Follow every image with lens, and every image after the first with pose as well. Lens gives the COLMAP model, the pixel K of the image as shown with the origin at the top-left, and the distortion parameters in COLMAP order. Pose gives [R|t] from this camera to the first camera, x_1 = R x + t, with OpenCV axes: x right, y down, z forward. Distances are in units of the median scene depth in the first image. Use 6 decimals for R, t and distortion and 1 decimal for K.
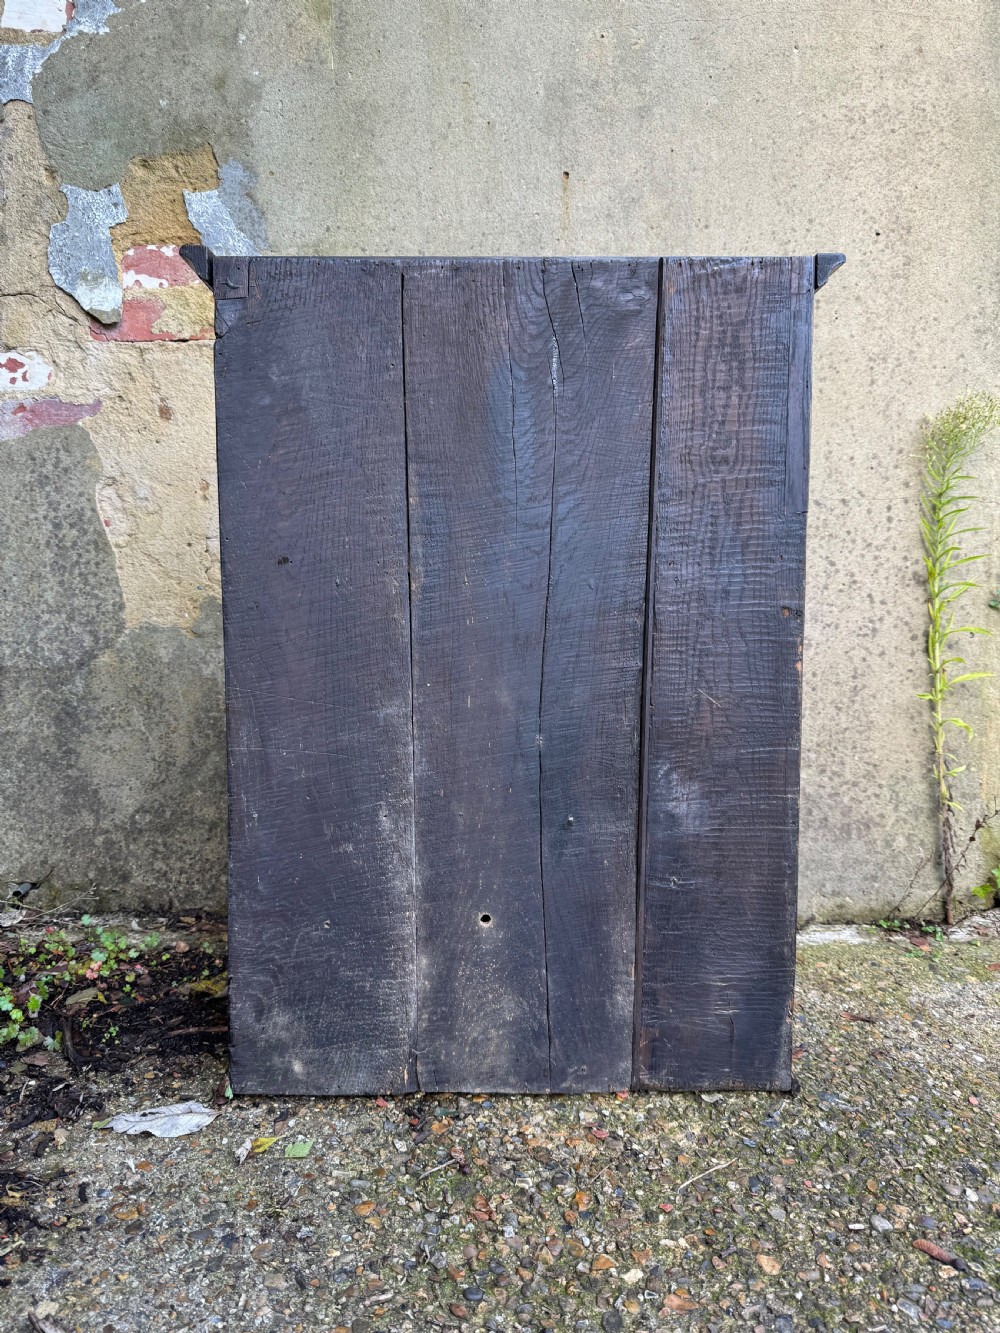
lens RADIAL K [[954.6, 0, 496.9], [0, 954.6, 674.7], [0, 0, 1]] dist [-0.013220, -0.004797]
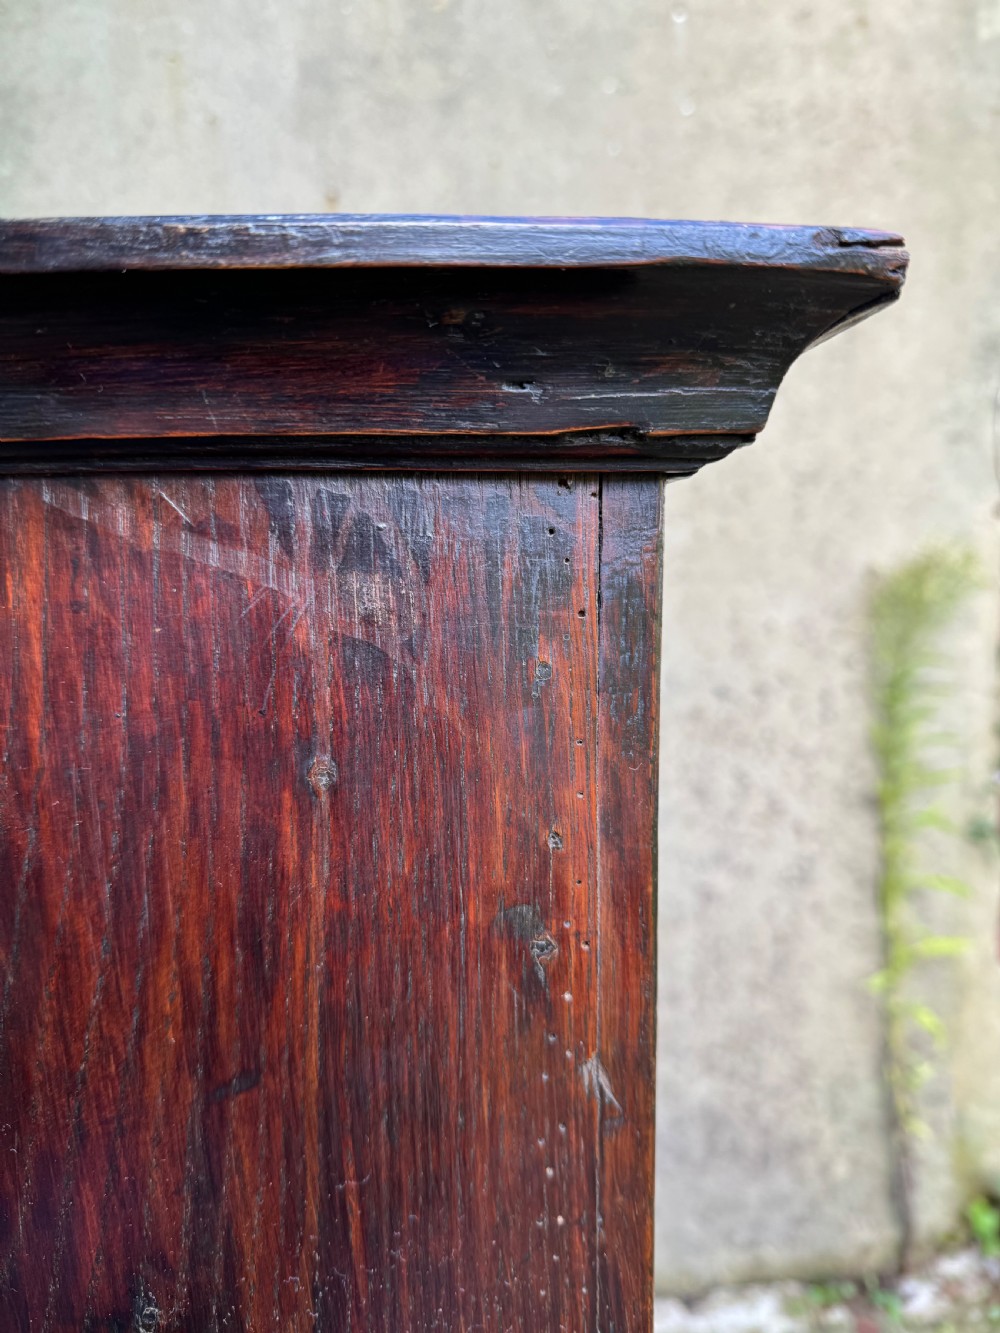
lens RADIAL K [[954.6, 0, 495.8], [0, 954.6, 675.0], [0, 0, 1]] dist [-0.013220, -0.004797]
pose [[0.998027, -0.017901, 0.060175, 0.137569], [0.016577, 0.999611, 0.022439, -0.213378], [-0.060554, -0.021397, 0.997936, 0.334197]]
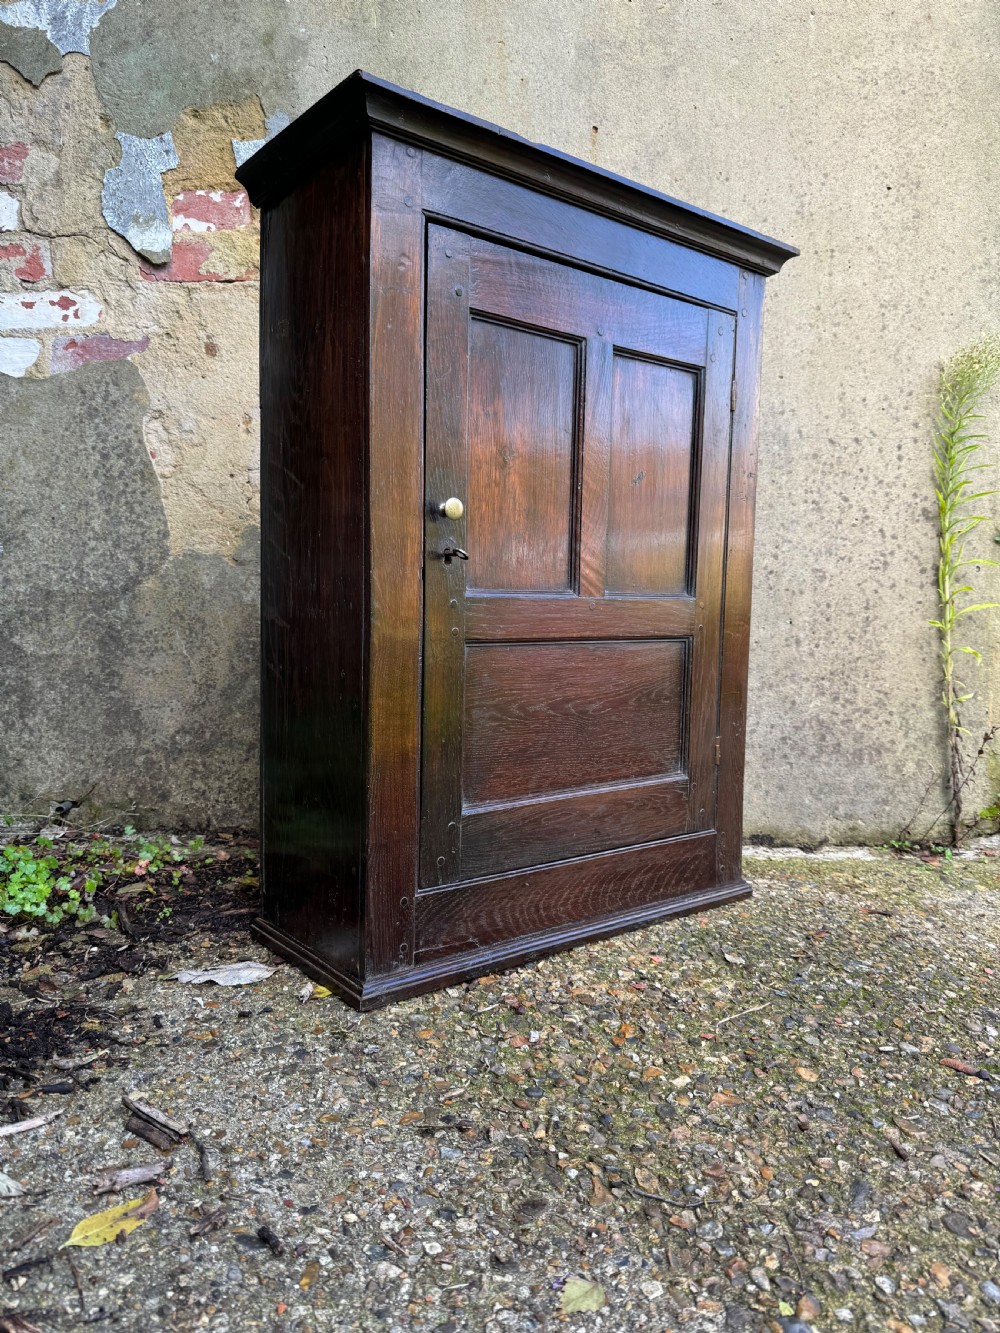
lens RADIAL K [[954.6, 0, 494.7], [0, 954.6, 674.3], [0, 0, 1]] dist [-0.013220, -0.004797]
pose [[0.999943, 0.008462, 0.006537, -0.040147], [-0.008331, 0.999768, -0.019847, 0.101339], [-0.006703, 0.019791, 0.999782, -0.042640]]
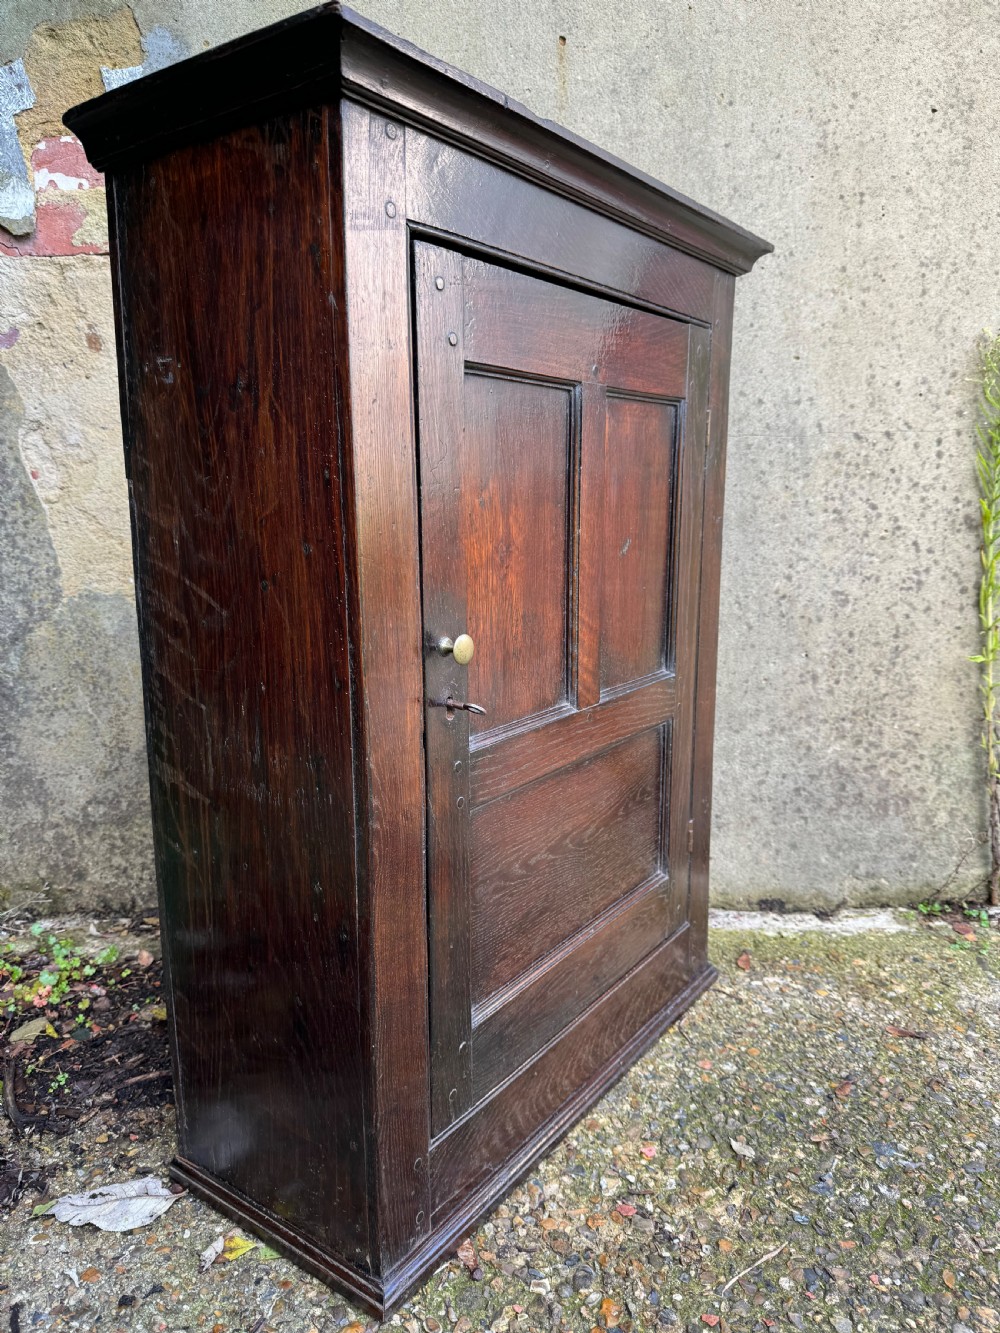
lens RADIAL K [[954.6, 0, 498.5], [0, 954.6, 677.6], [0, 0, 1]] dist [-0.013220, -0.004797]
pose [[0.999712, -0.020517, 0.012451, -0.004805], [0.019262, 0.995418, 0.093659, -0.050182], [-0.014316, -0.093392, 0.995526, 0.124553]]
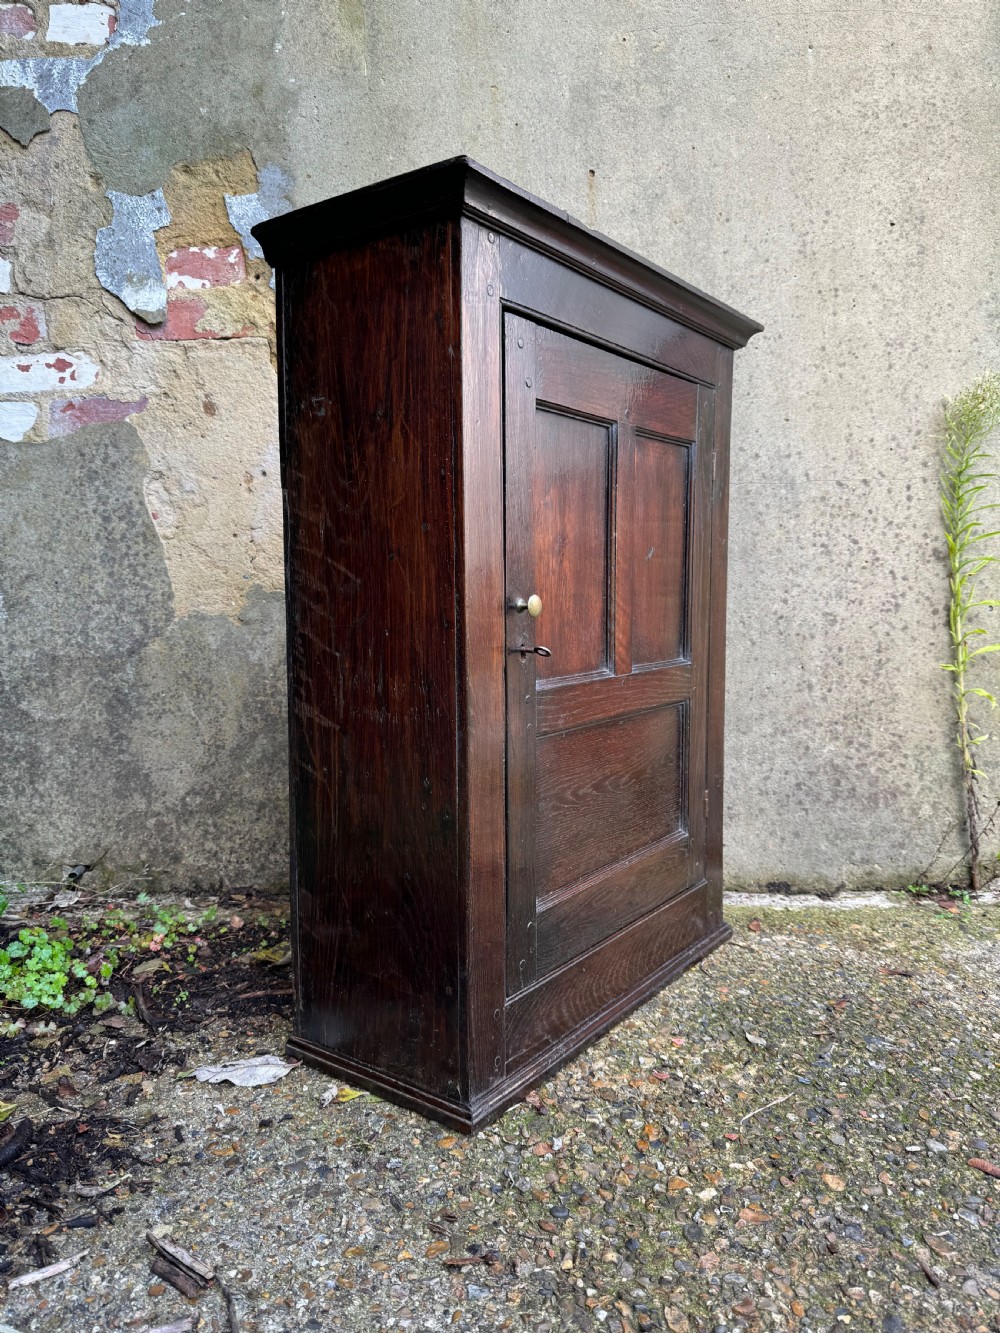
lens RADIAL K [[954.6, 0, 494.3], [0, 954.6, 673.3], [0, 0, 1]] dist [-0.013220, -0.004797]
pose [[0.999834, -0.018232, -0.000297, -0.043336], [0.018229, 0.999804, -0.007761, 0.027552], [0.000439, 0.007754, 0.999970, -0.035782]]
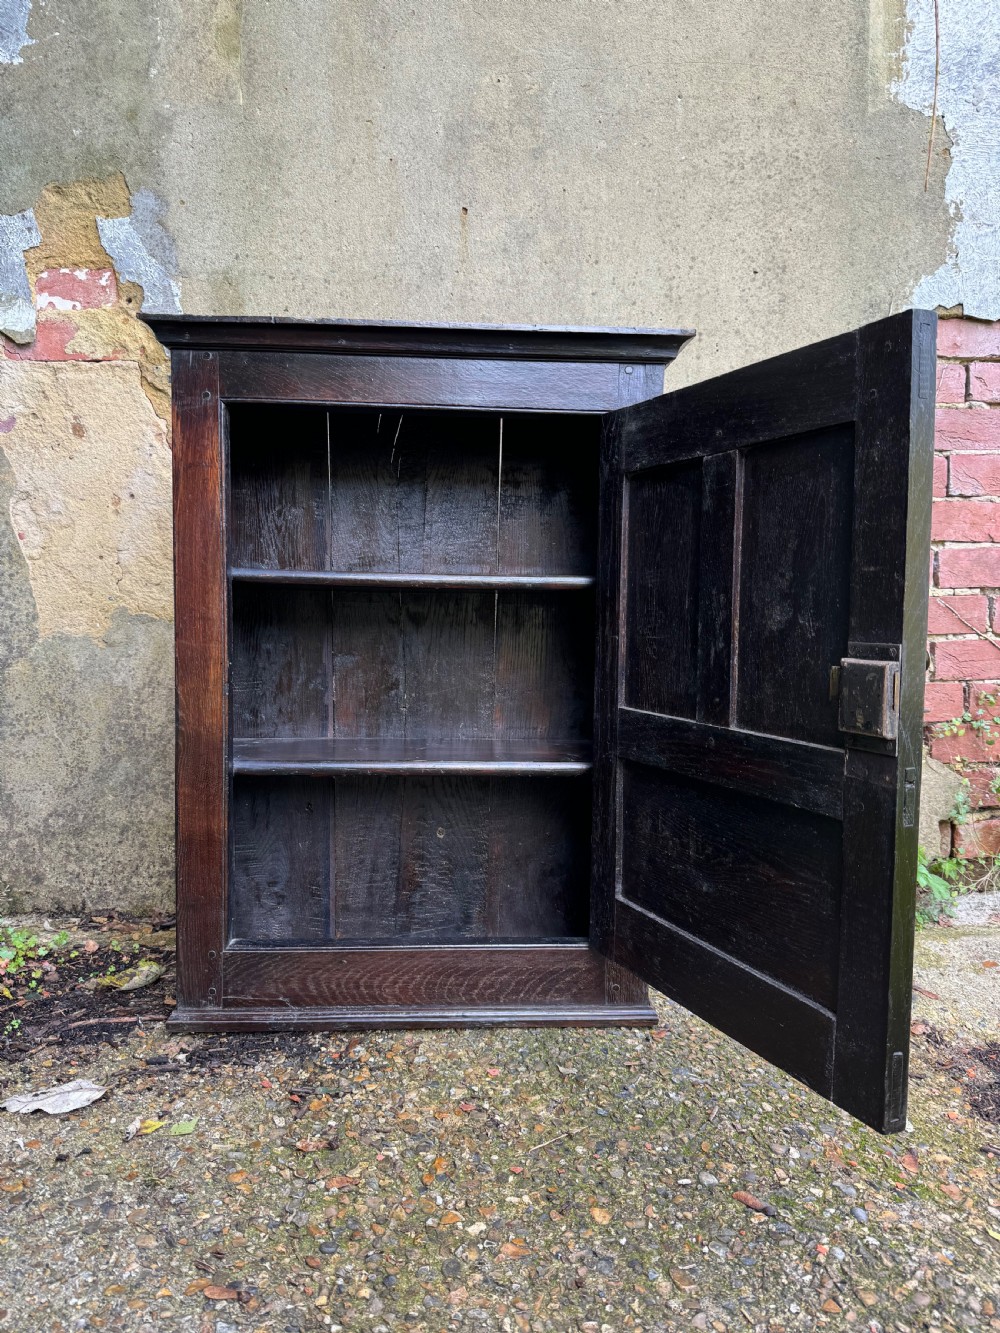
lens RADIAL K [[954.6, 0, 501.6], [0, 954.6, 675.6], [0, 0, 1]] dist [-0.013220, -0.004797]
pose [[0.998685, 0.000239, 0.051273, 0.059482], [0.000067, 0.999982, -0.005953, -0.001716], [-0.051274, 0.005948, 0.998667, -0.056478]]
